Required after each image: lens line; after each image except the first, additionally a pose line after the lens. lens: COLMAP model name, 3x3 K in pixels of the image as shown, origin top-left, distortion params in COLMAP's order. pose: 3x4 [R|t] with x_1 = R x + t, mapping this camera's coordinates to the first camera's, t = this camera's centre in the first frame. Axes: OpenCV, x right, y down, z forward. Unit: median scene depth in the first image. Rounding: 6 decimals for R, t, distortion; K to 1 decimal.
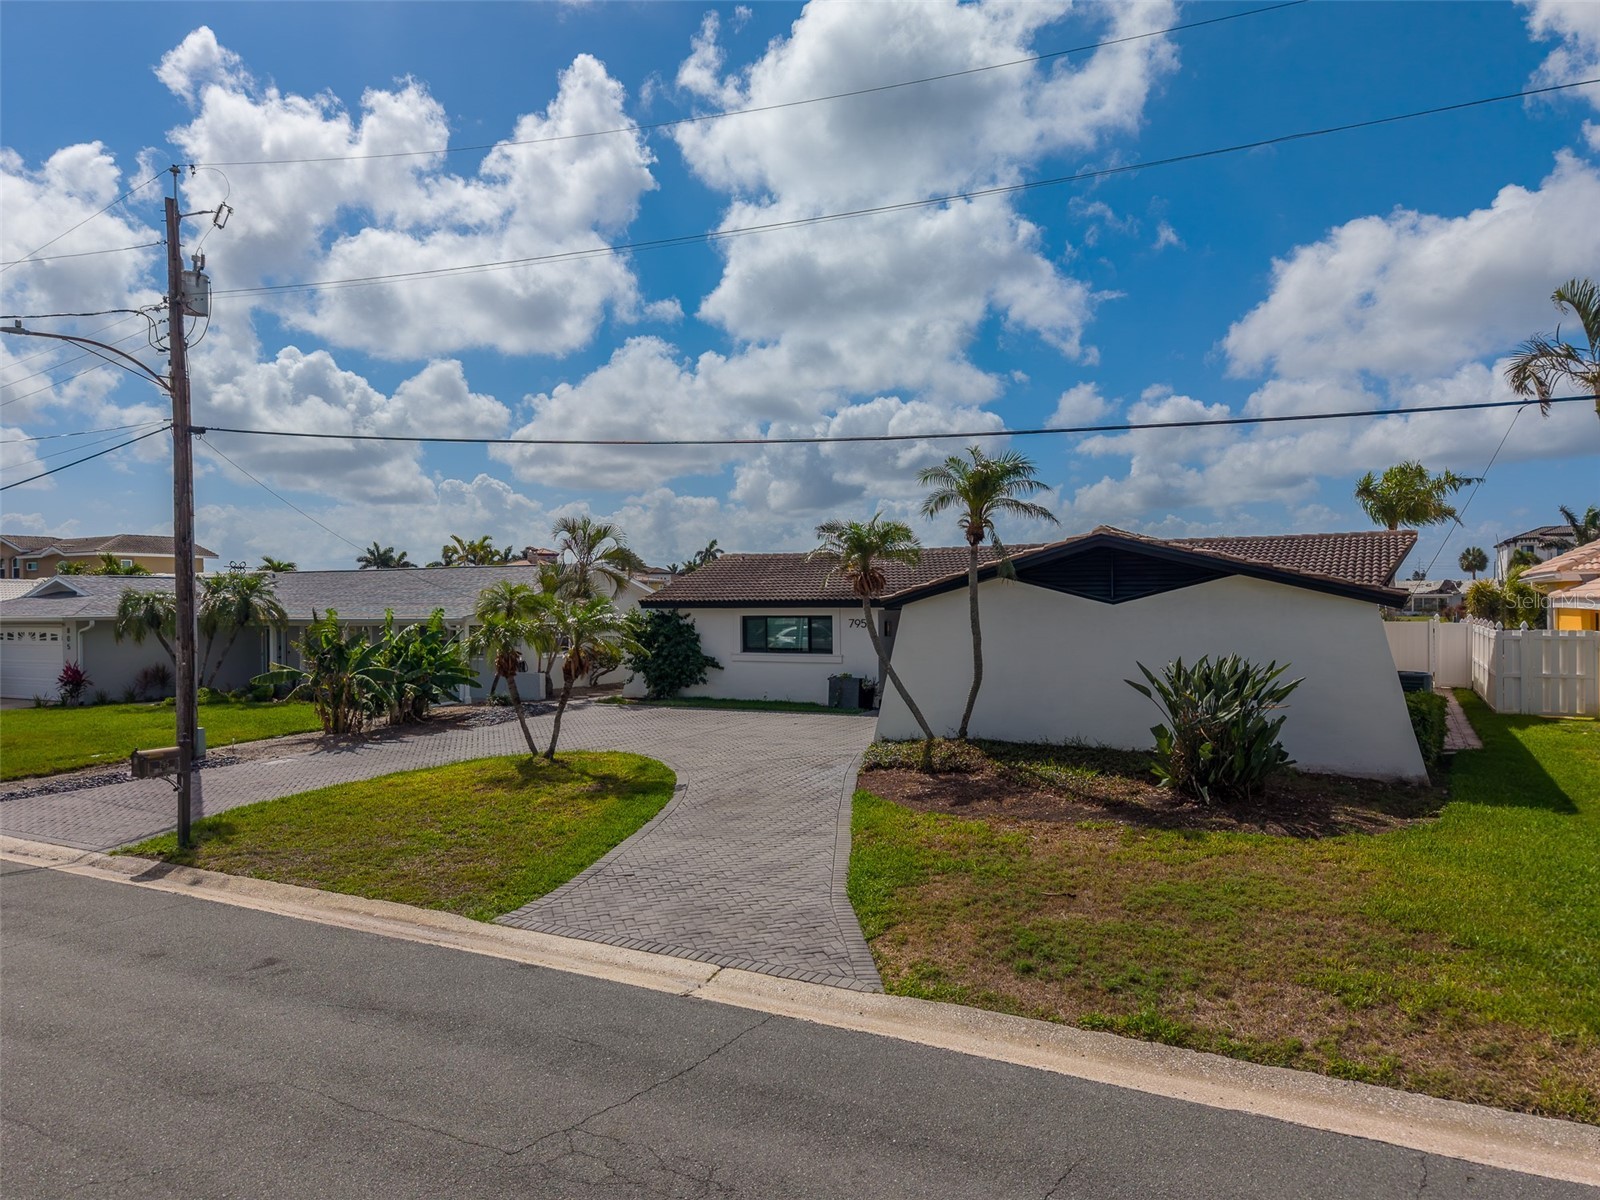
lens RADIAL K [[1080.4, 0, 807.6], [0, 1080.4, 516.3], [0, 0, 1]] dist [0.057155, -0.043092]
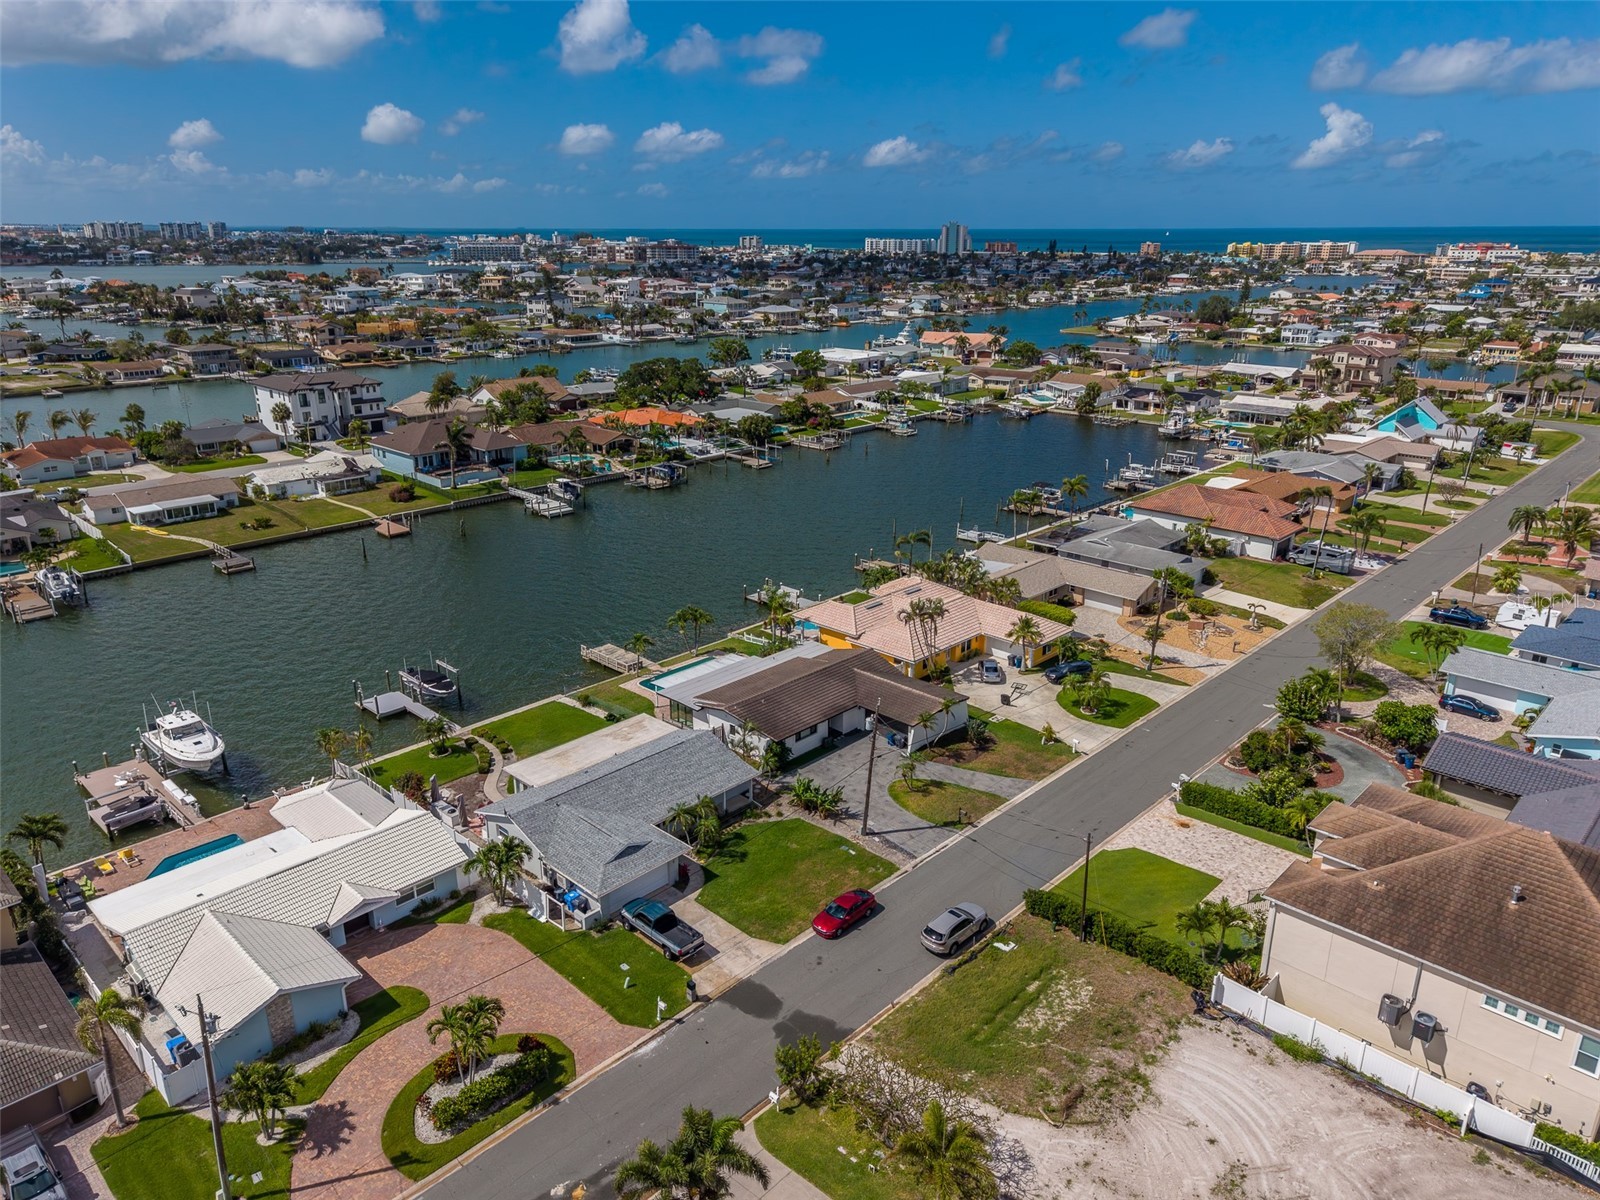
lens RADIAL K [[1104.4, 0, 796.4], [0, 1104.4, 597.2], [0, 0, 1]] dist [0.035344, -0.019267]
pose [[0.270869, -0.300798, 0.914413, -4.433340], [-0.072814, 0.940800, 0.331048, -2.067229], [-0.959858, -0.156253, 0.232932, 0.509167]]
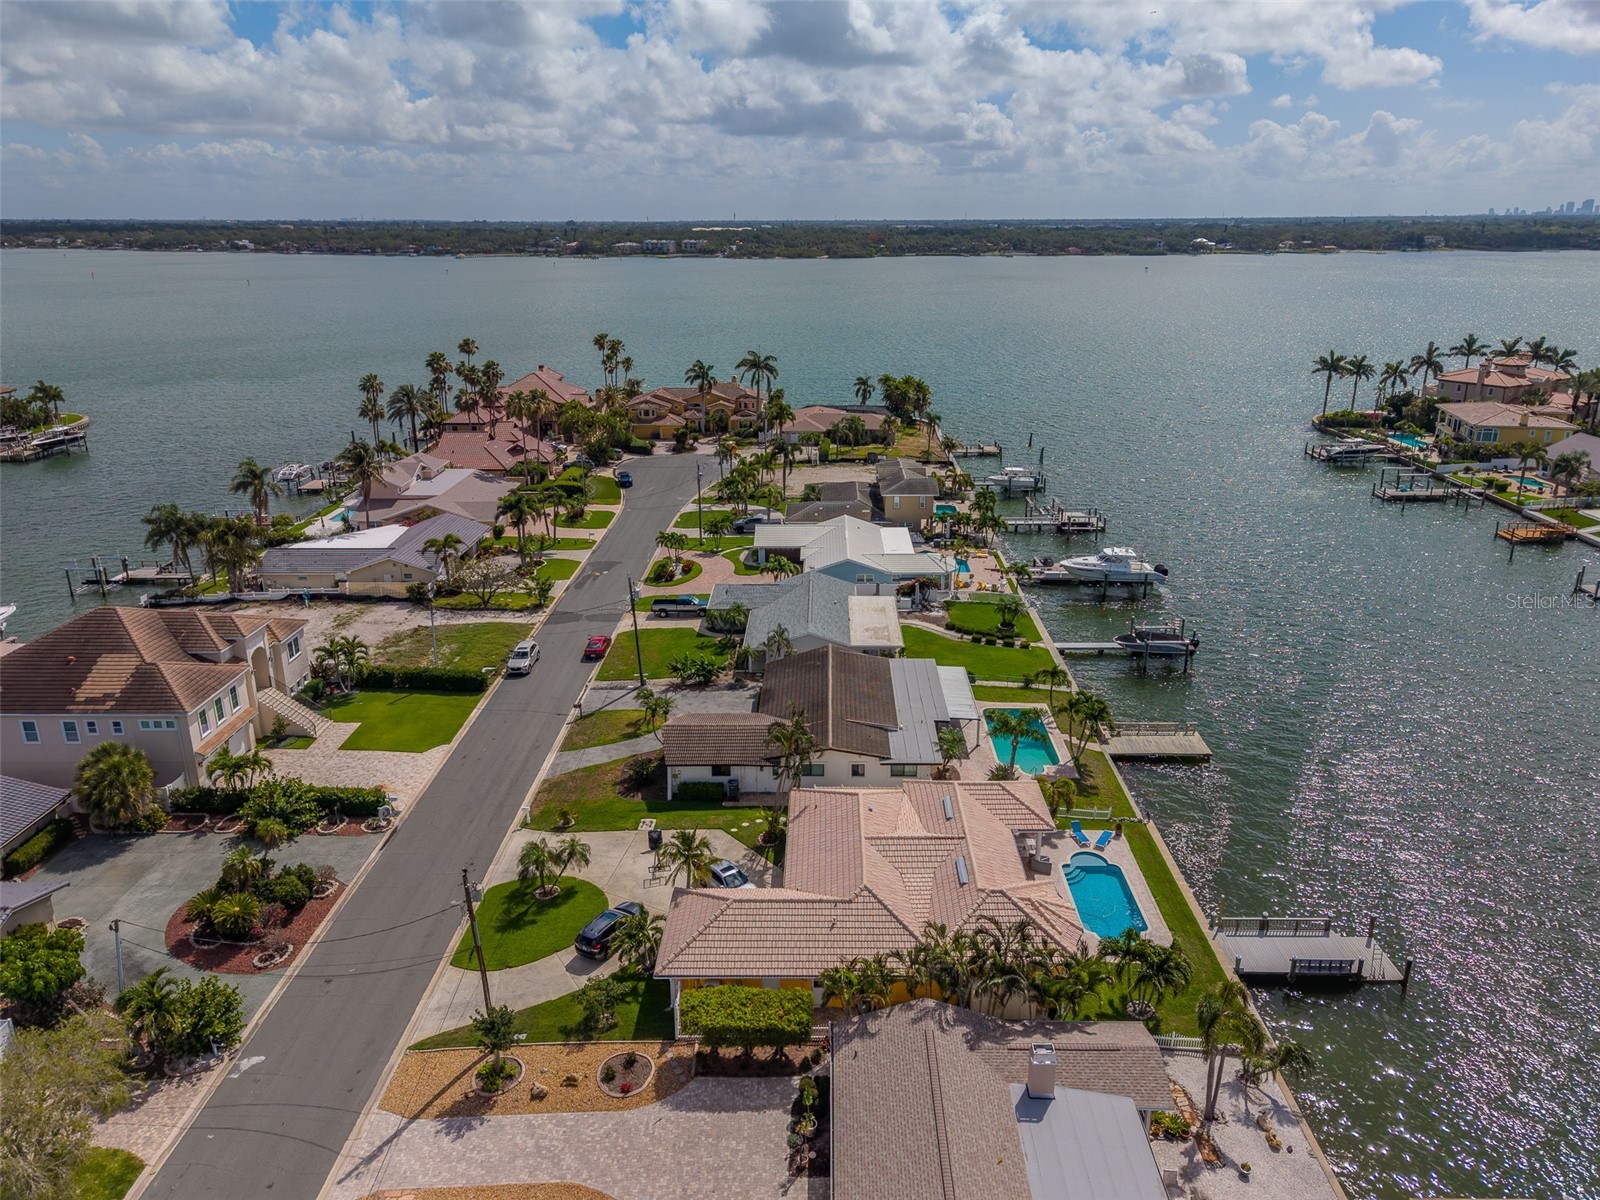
lens RADIAL K [[1080.4, 0, 807.6], [0, 1080.4, 516.3], [0, 0, 1]] dist [0.057155, -0.043092]
pose [[0.462151, 0.234206, -0.855315, 3.978229], [0.066807, 0.952559, 0.296931, -2.003421], [0.884281, -0.194368, 0.424579, -0.215081]]
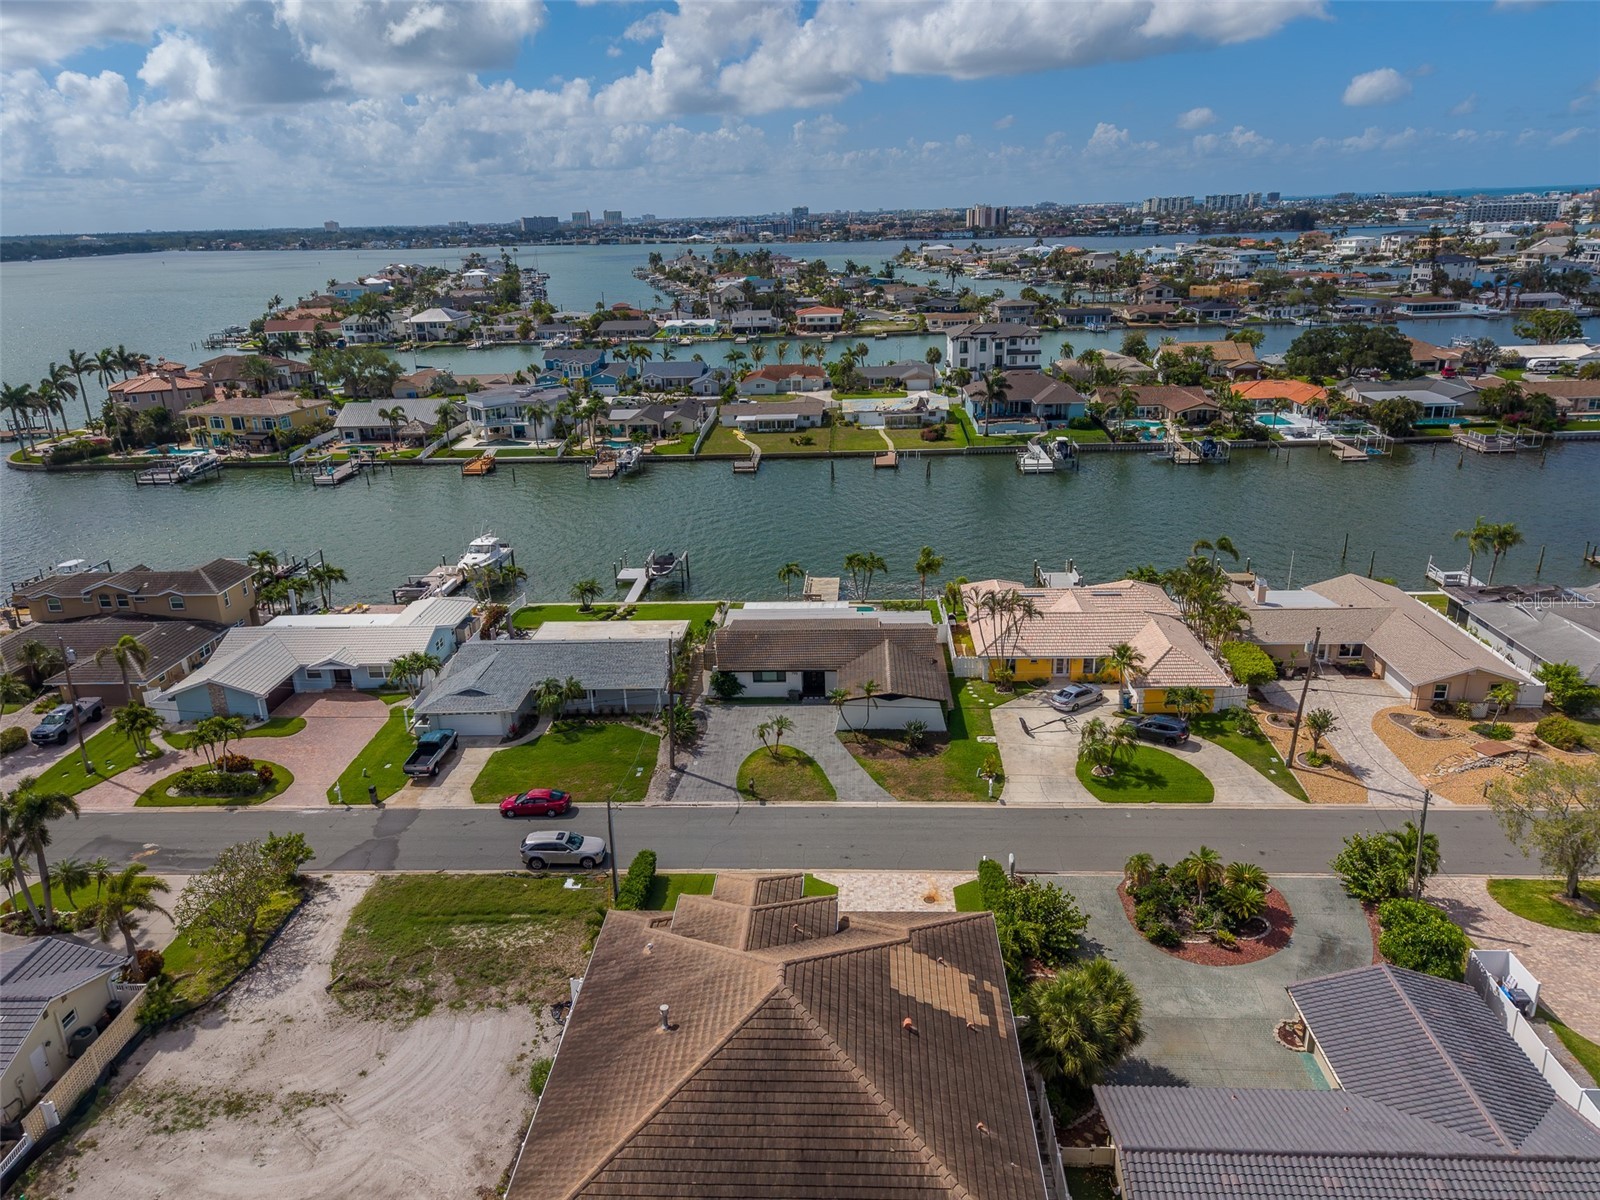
lens RADIAL K [[1103.9, 0, 788.1], [0, 1103.9, 604.1], [0, 0, 1]] dist [0.056835, -0.049382]
pose [[0.908286, -0.161221, 0.386038, -1.810142], [-0.003250, 0.920014, 0.391873, -2.069055], [-0.418338, -0.357187, 0.835111, -2.503159]]
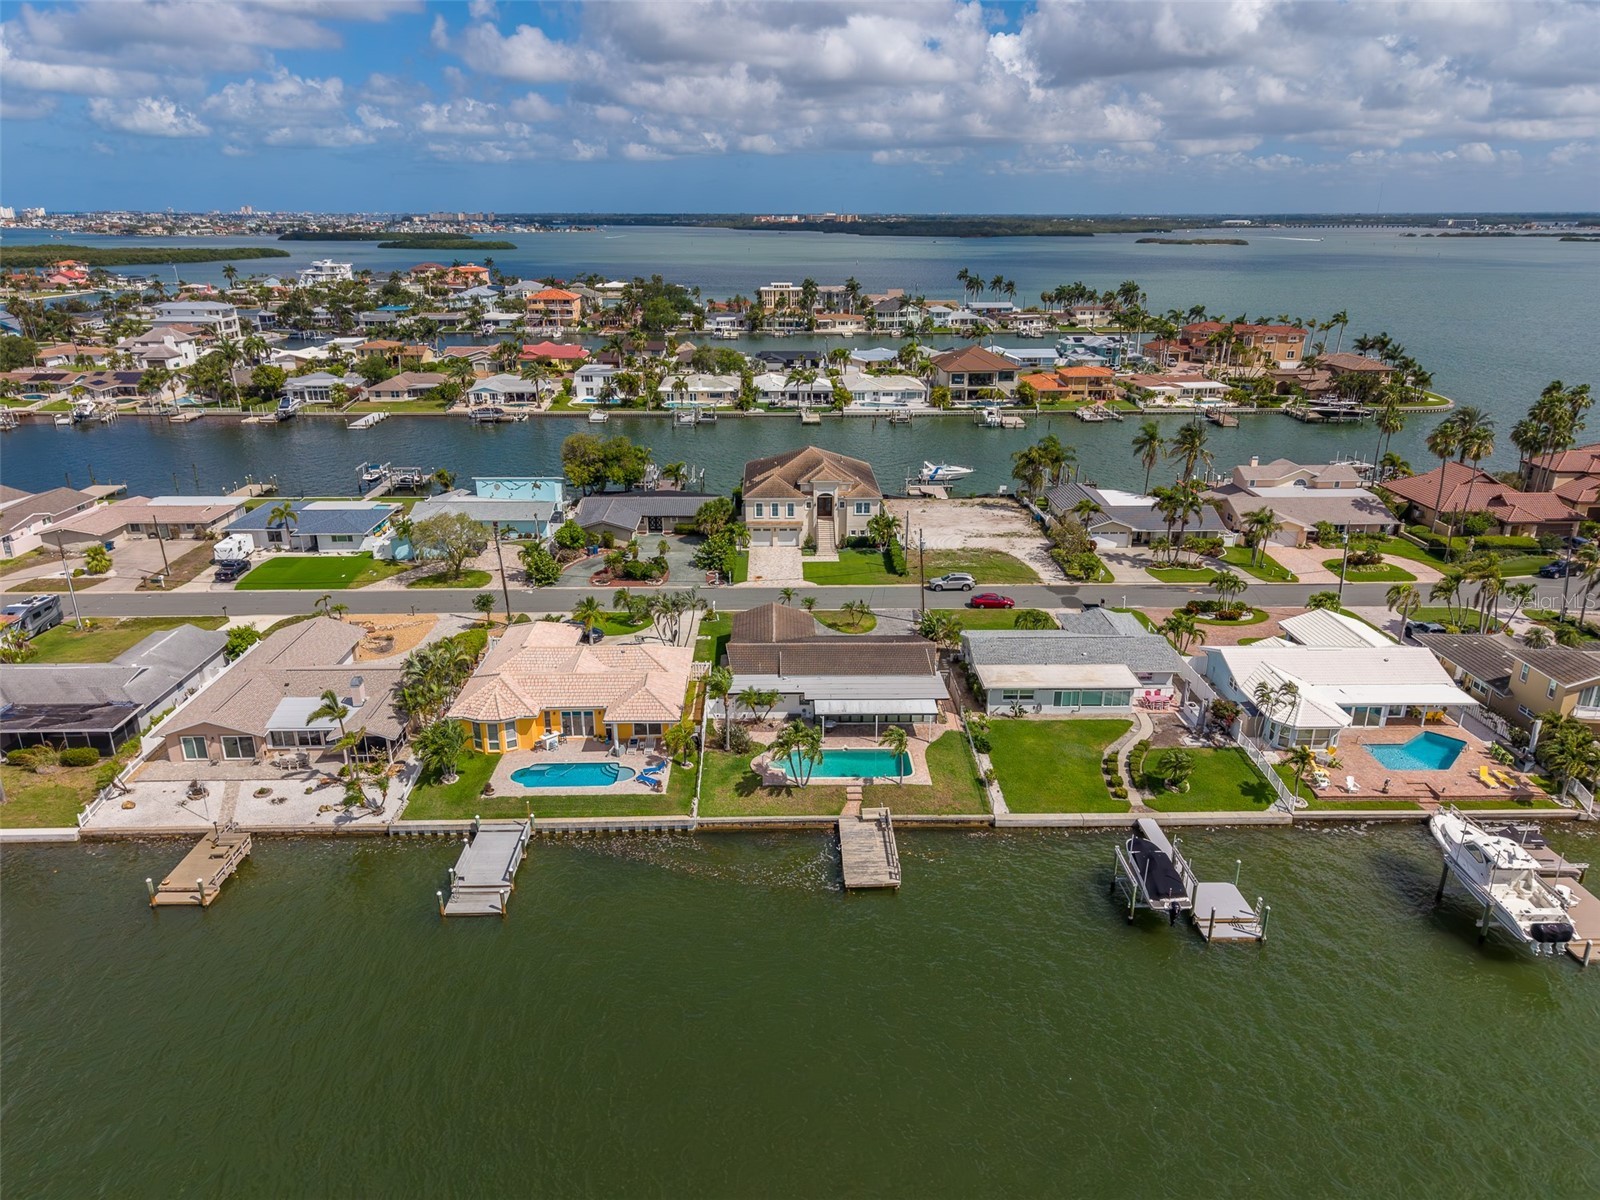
lens RADIAL K [[1058.5, 0, 815.2], [0, 1058.5, 599.7], [0, 0, 1]] dist [0.041573, -0.023115]
pose [[-0.861246, 0.173667, -0.477594, 2.810853], [0.038398, 0.959347, 0.279604, -1.615133], [0.506736, 0.222468, -0.832902, 5.880633]]
